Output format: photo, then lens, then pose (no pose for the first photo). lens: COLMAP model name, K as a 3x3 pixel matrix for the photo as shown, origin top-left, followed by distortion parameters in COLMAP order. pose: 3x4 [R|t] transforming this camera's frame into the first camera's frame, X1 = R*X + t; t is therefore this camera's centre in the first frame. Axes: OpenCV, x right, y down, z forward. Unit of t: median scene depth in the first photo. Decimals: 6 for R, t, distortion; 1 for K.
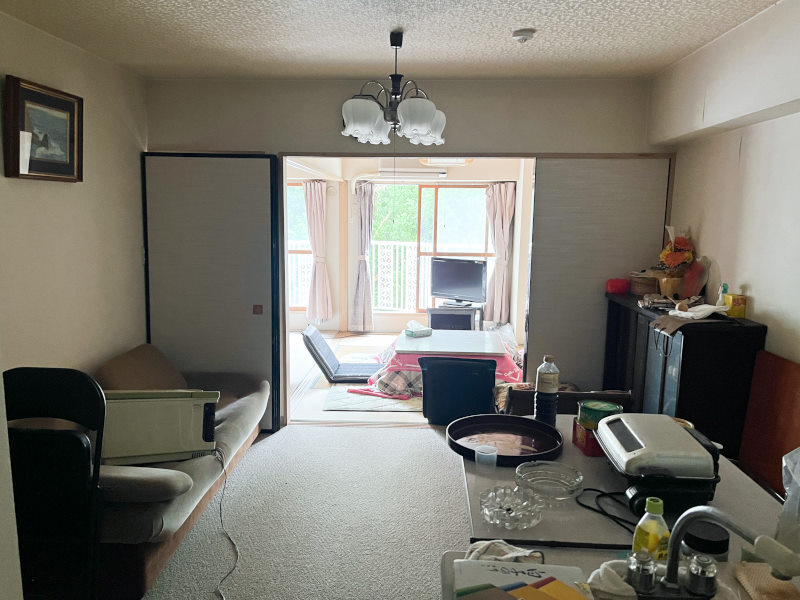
lens RADIAL K [[621.1, 0, 399.4], [0, 621.1, 298.2], [0, 0, 1]] dist [0.004124, -0.021069]
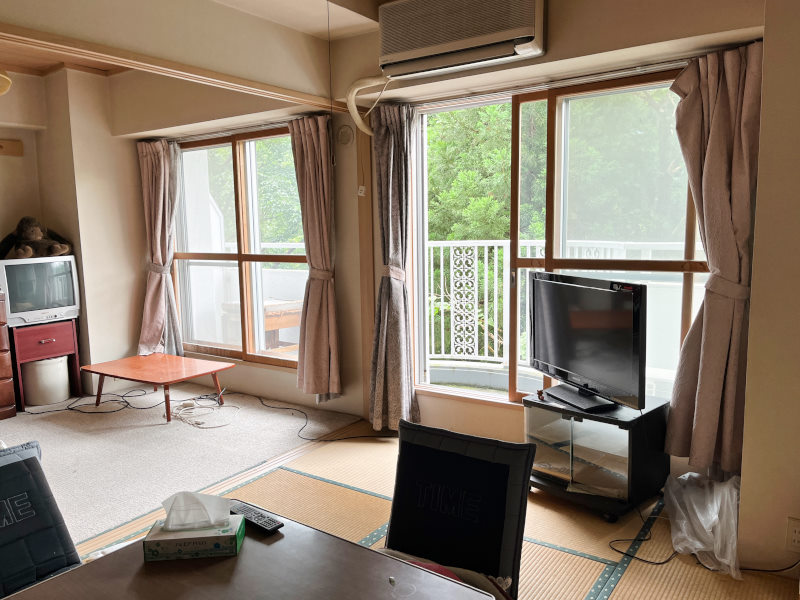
lens RADIAL K [[621.1, 0, 401.5], [0, 621.1, 304.8], [0, 0, 1]] dist [0.004124, -0.021069]
pose [[0.846760, 0.037489, -0.530653, 0.193033], [-0.048596, 0.998794, -0.006983, -0.037465], [0.529751, 0.031700, 0.847560, 0.613731]]
